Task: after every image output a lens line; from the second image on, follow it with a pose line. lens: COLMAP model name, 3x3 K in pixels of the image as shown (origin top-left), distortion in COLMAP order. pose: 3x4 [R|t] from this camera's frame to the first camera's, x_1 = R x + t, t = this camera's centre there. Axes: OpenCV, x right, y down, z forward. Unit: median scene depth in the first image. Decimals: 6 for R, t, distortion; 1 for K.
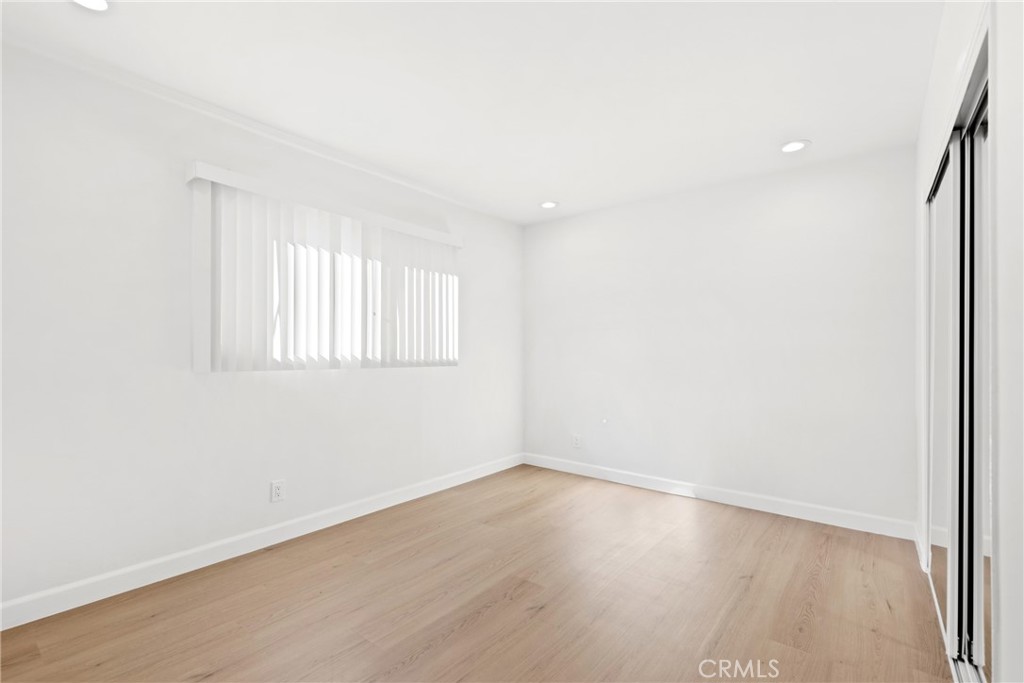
lens RADIAL K [[460.0, 0, 511.6], [0, 460.0, 347.3], [0, 0, 1]] dist [0.006789, 0.000564]
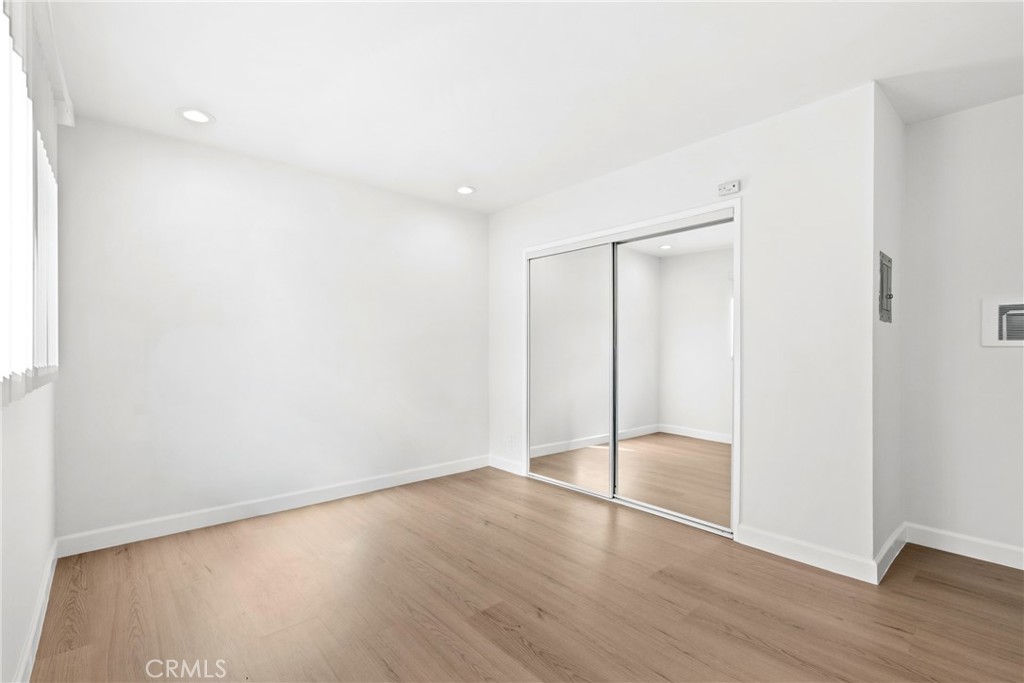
lens RADIAL K [[460.0, 0, 508.3], [0, 460.0, 345.9], [0, 0, 1]] dist [0.006789, 0.000564]
pose [[0.176744, -0.000096, 0.984257, -0.622774], [-0.012685, 0.999917, 0.002375, 0.002365], [-0.984175, -0.012905, 0.176728, 0.615099]]
